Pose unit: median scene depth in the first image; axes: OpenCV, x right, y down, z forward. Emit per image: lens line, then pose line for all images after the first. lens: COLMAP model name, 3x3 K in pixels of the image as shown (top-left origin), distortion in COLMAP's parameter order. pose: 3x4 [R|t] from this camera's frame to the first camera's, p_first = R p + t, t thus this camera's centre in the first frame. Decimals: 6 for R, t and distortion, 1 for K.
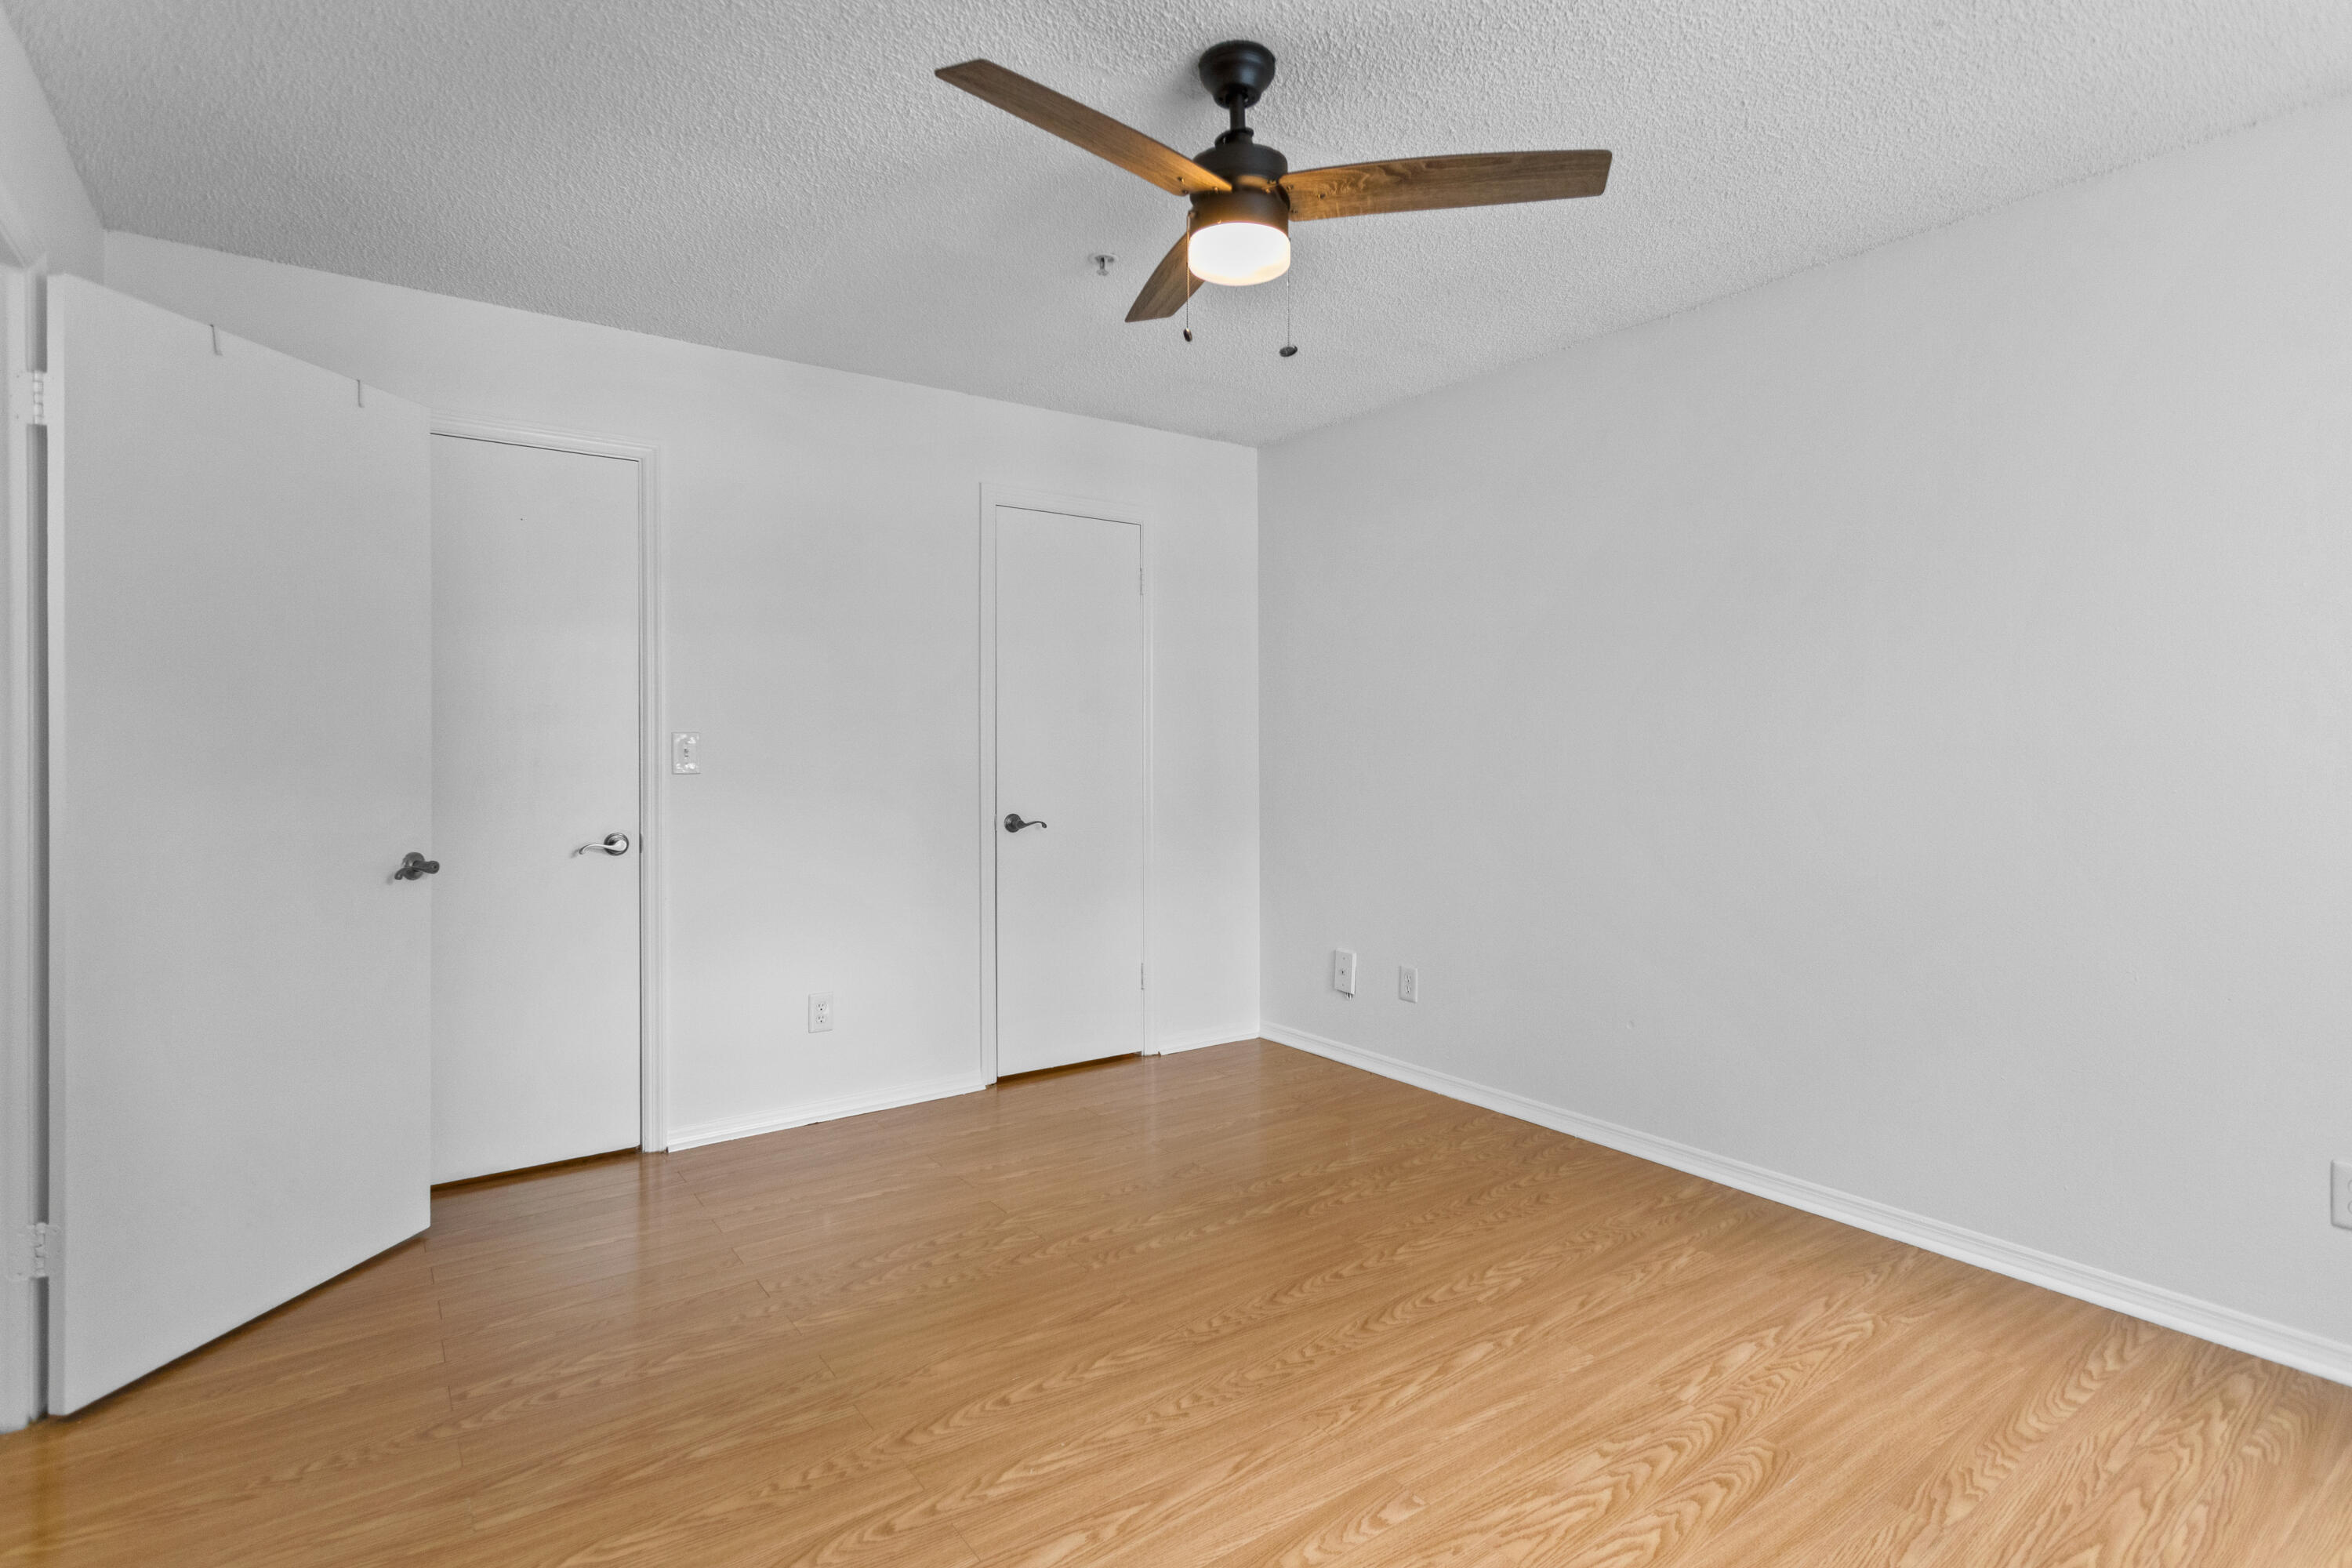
lens RADIAL K [[1186.2, 0, 1179.3], [0, 1186.2, 751.7], [0, 0, 1]] dist [0.006003, 0.001259]
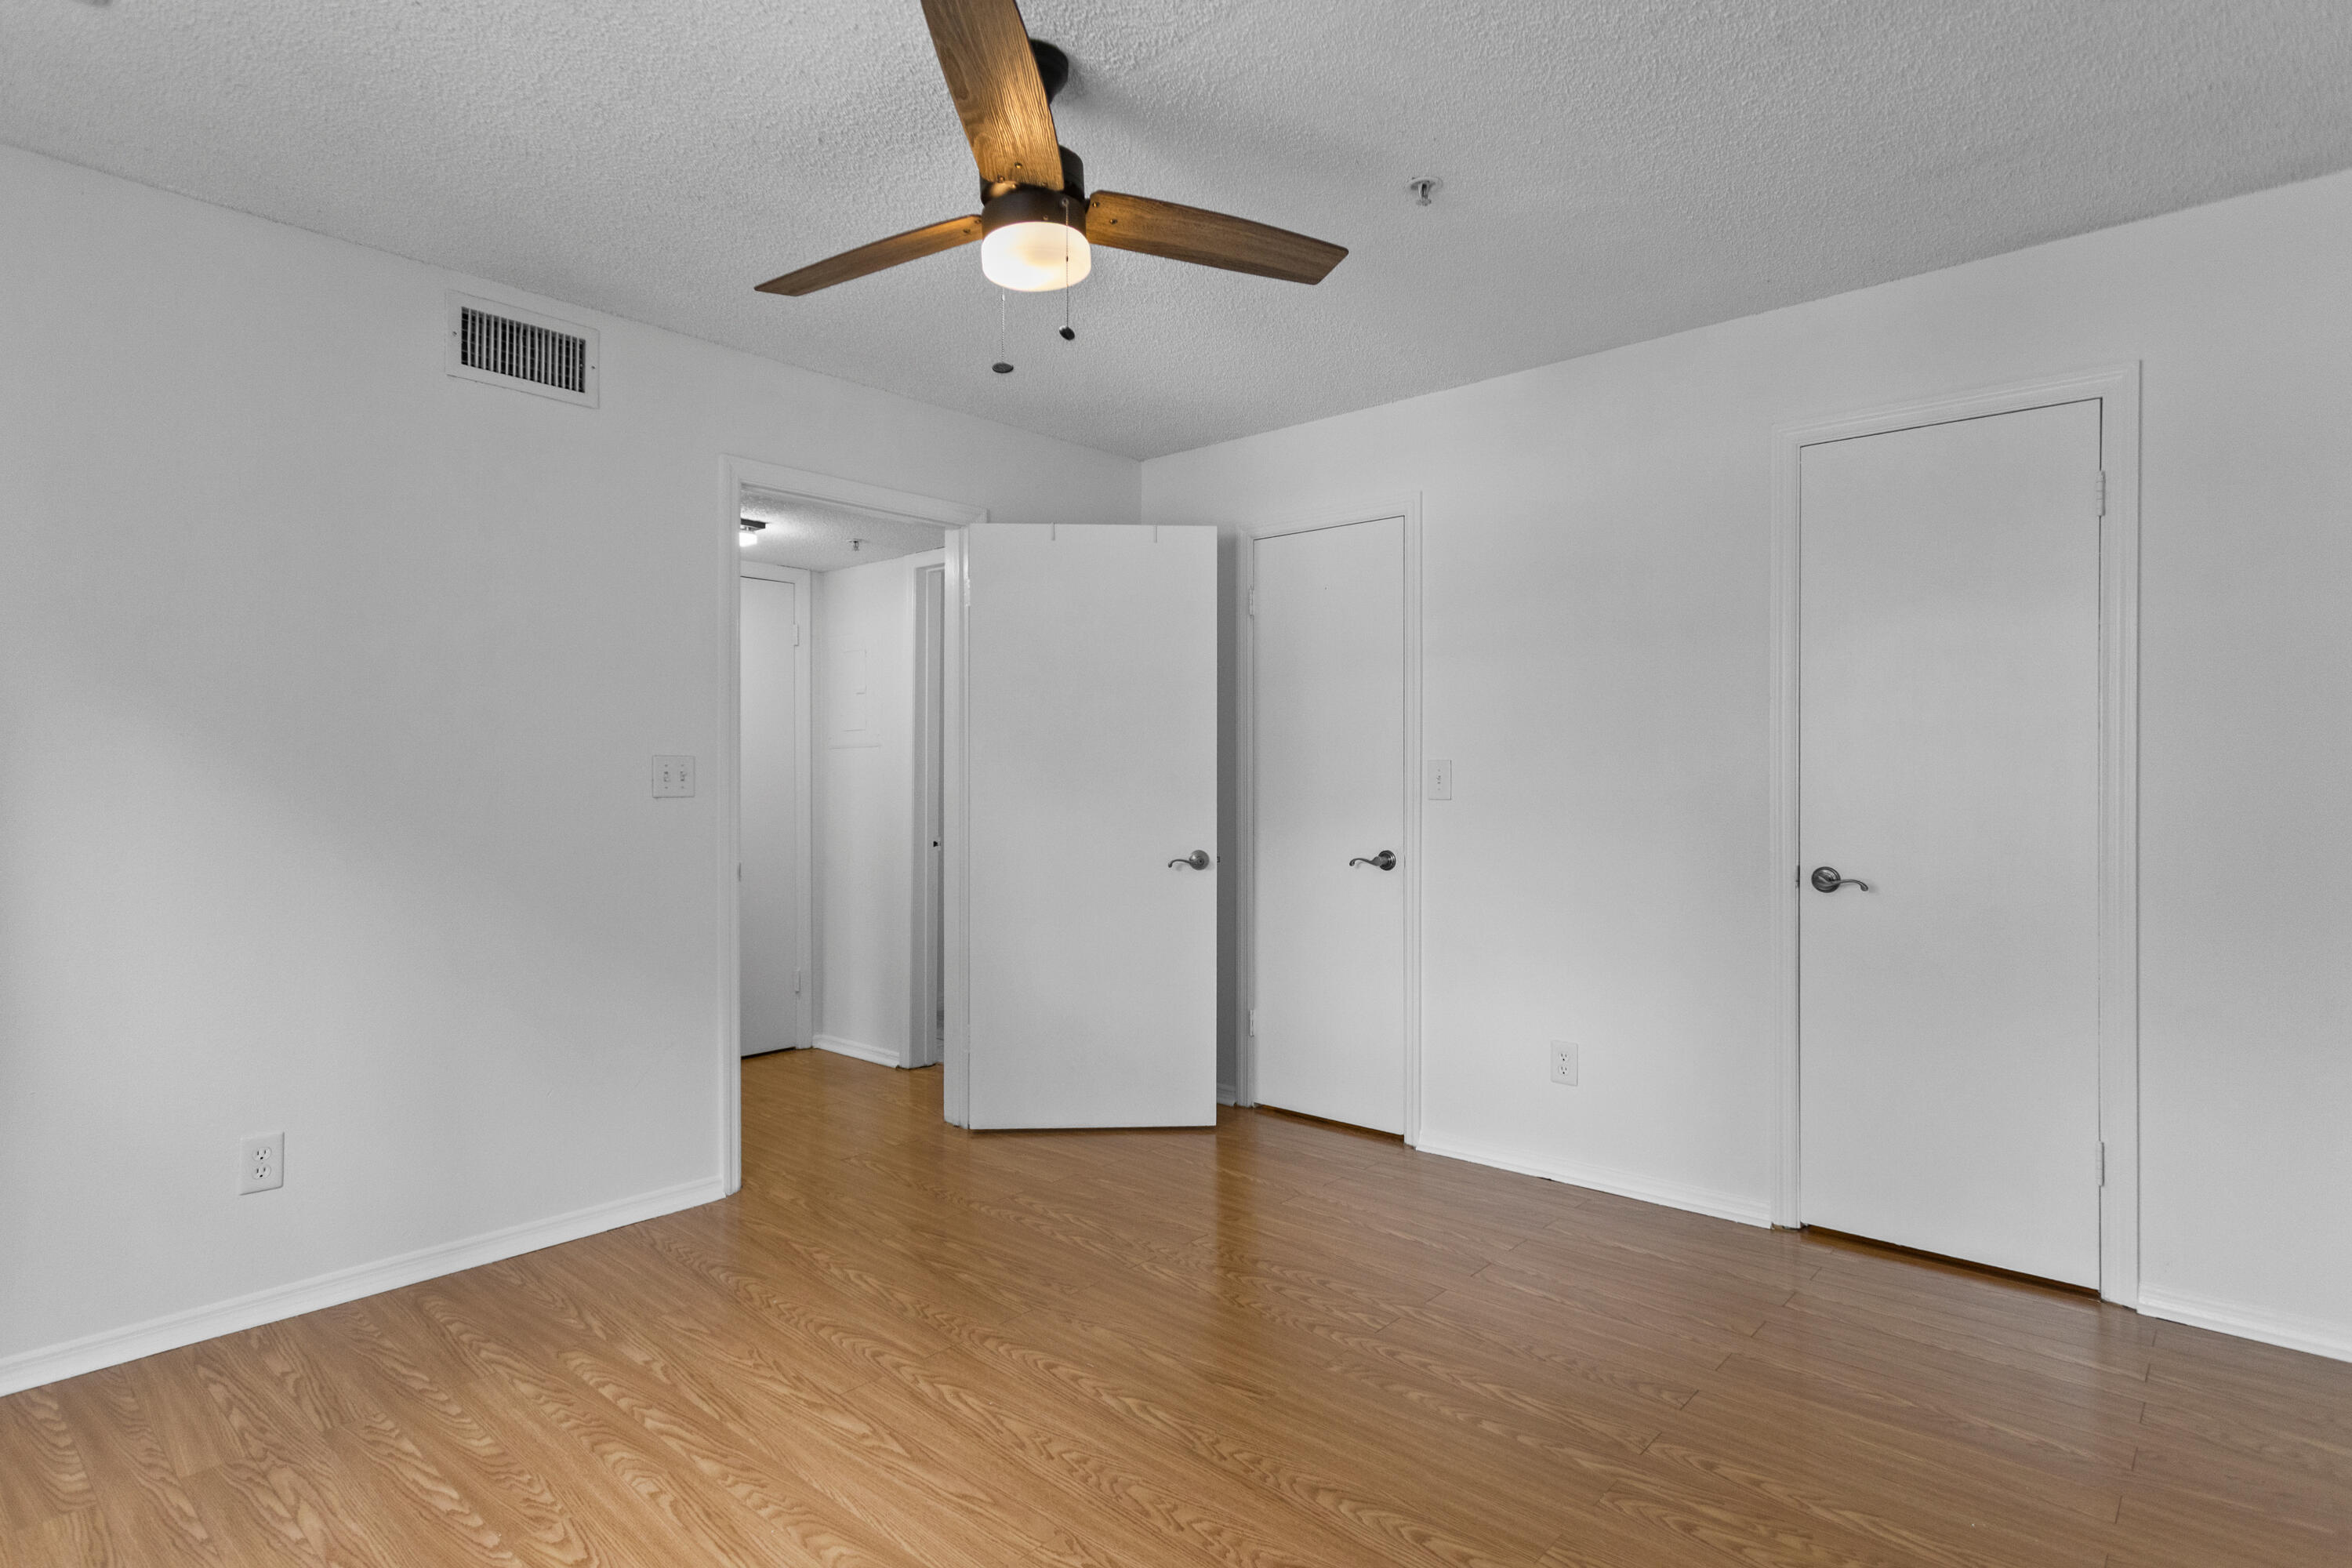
lens RADIAL K [[1226.8, 0, 1127.9], [0, 1226.8, 777.5], [0, 0, 1]] dist [0.002268, 0.000167]
pose [[0.188020, 0.003901, -0.982157, 0.952467], [-0.001918, 0.999992, 0.003604, -0.007758], [0.982163, 0.001206, 0.188026, 0.821047]]
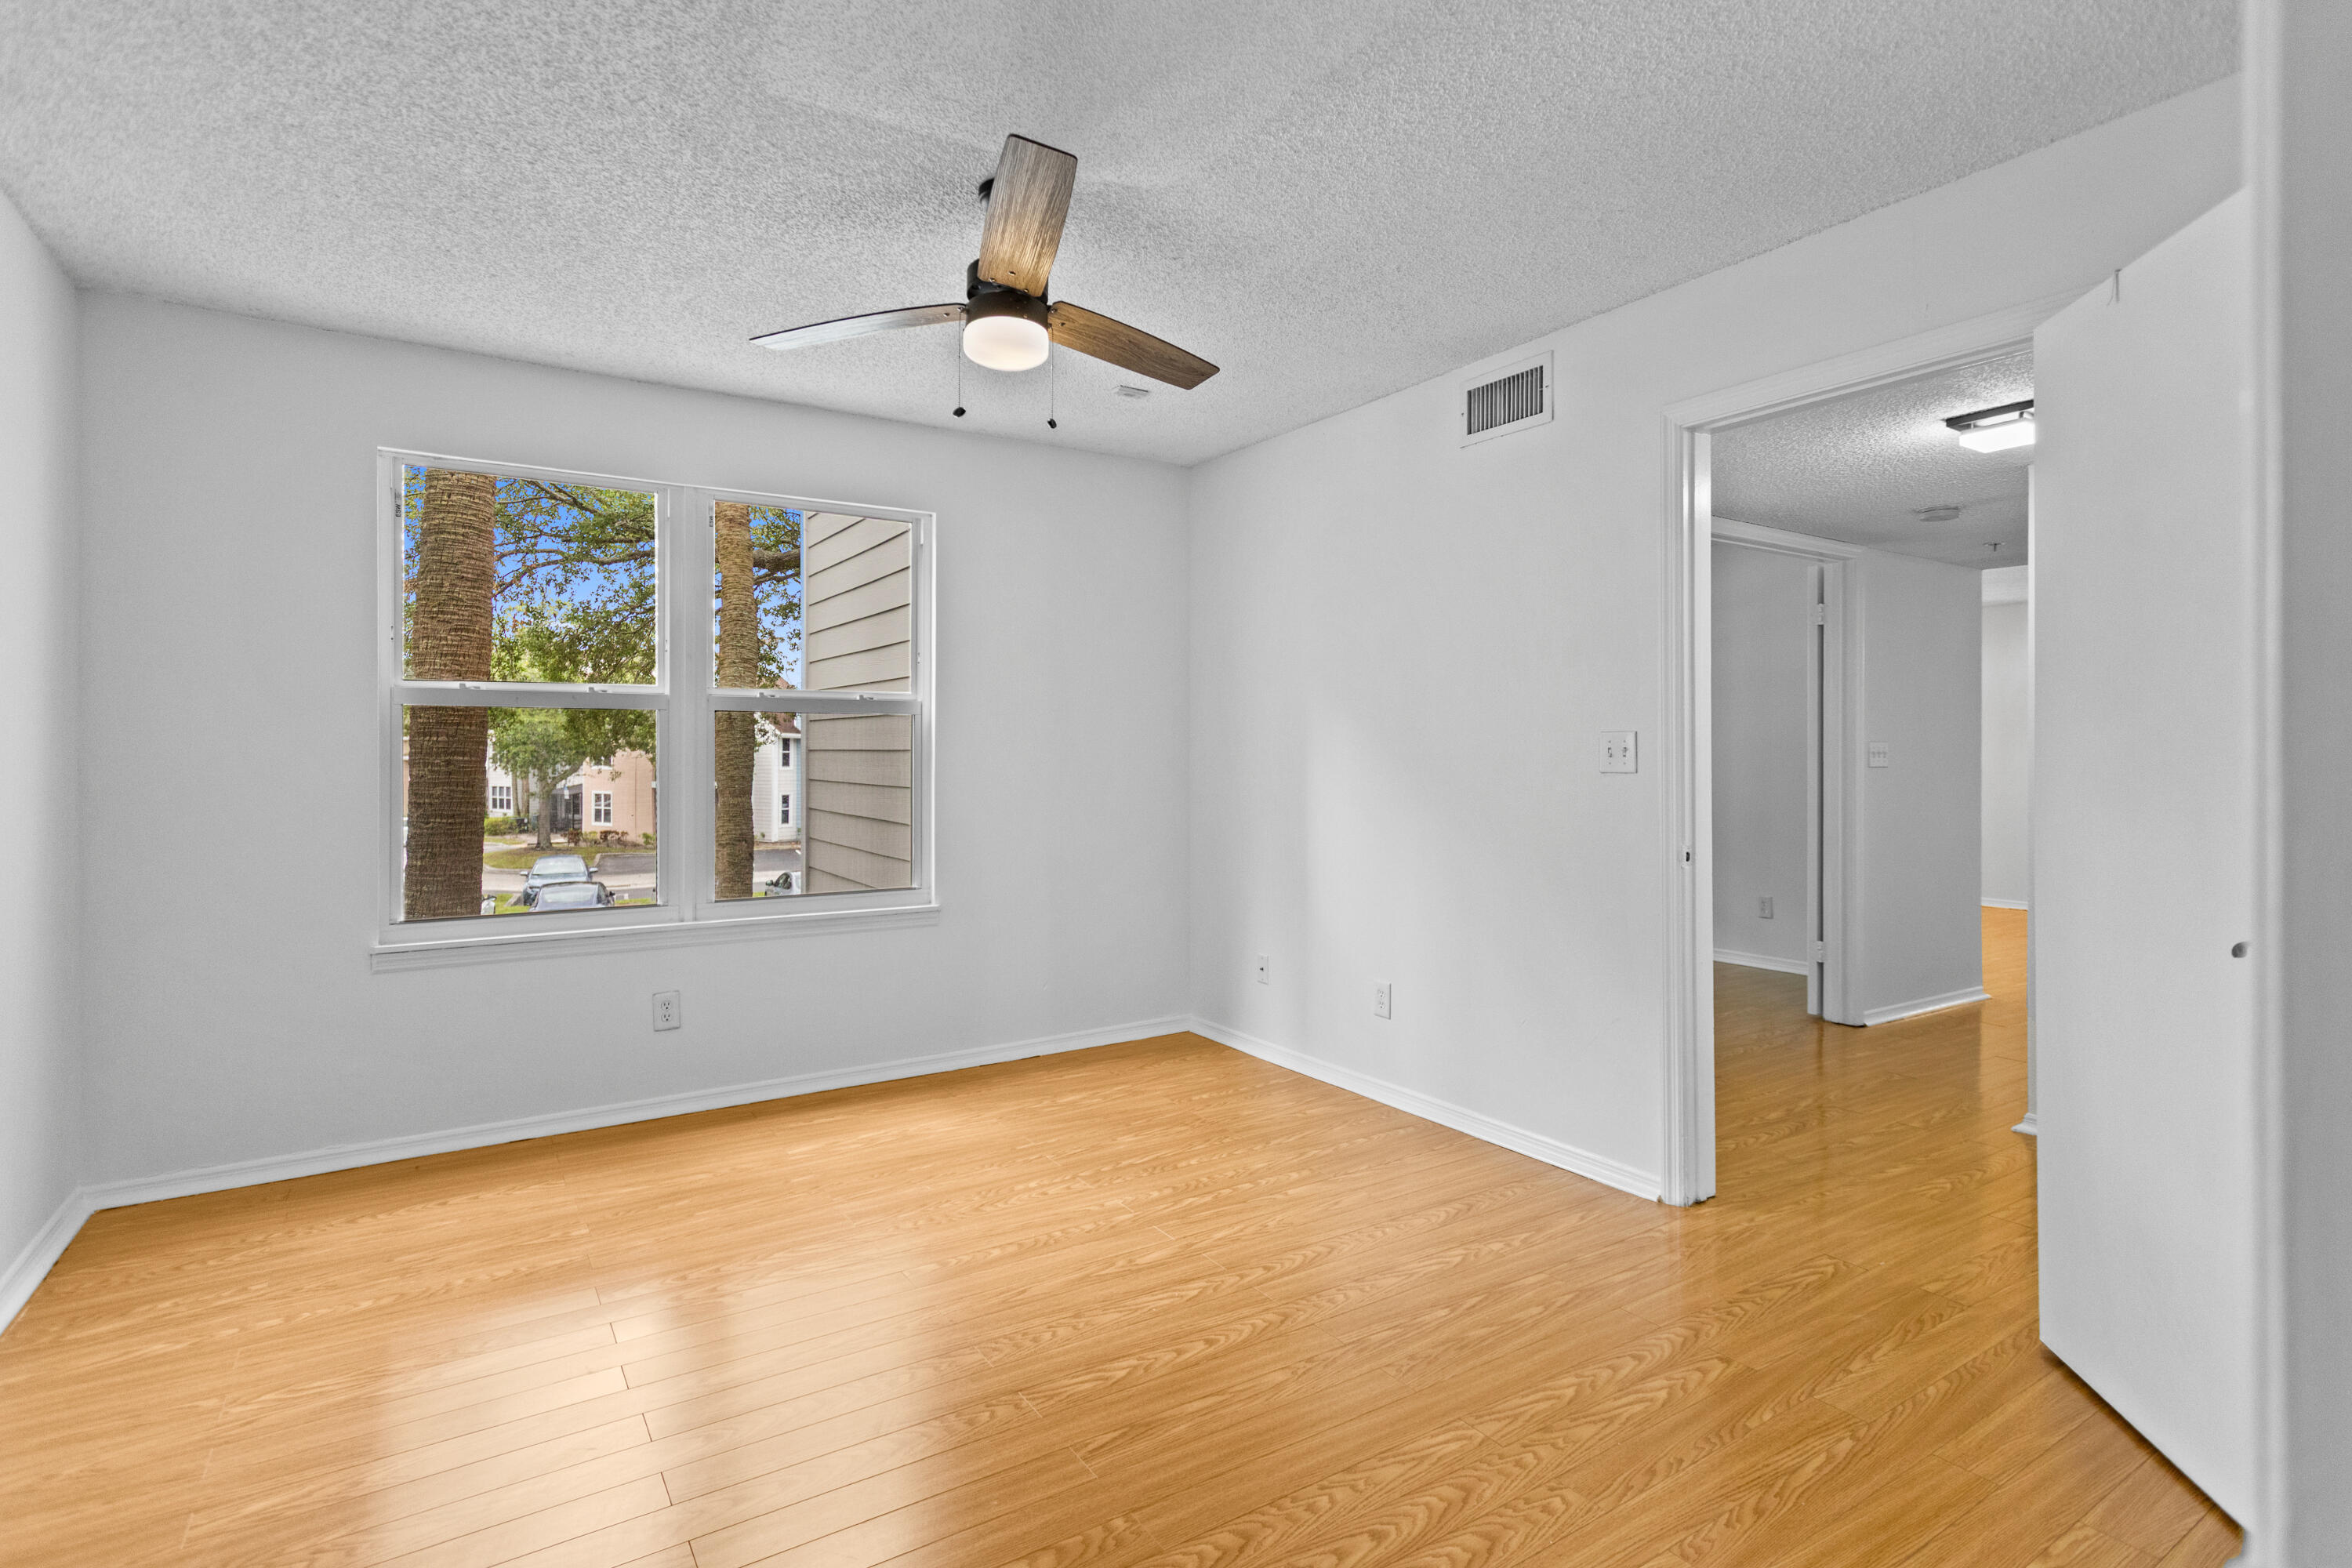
lens RADIAL K [[1132.7, 0, 1167.3], [0, 1132.7, 728.4], [0, 0, 1]] dist [0.006776, 0.000476]
pose [[-0.998540, 0.006876, 0.053587, -0.162114], [0.005573, 0.999686, -0.024432, 0.002620], [-0.053738, -0.024098, -0.998264, 1.987739]]
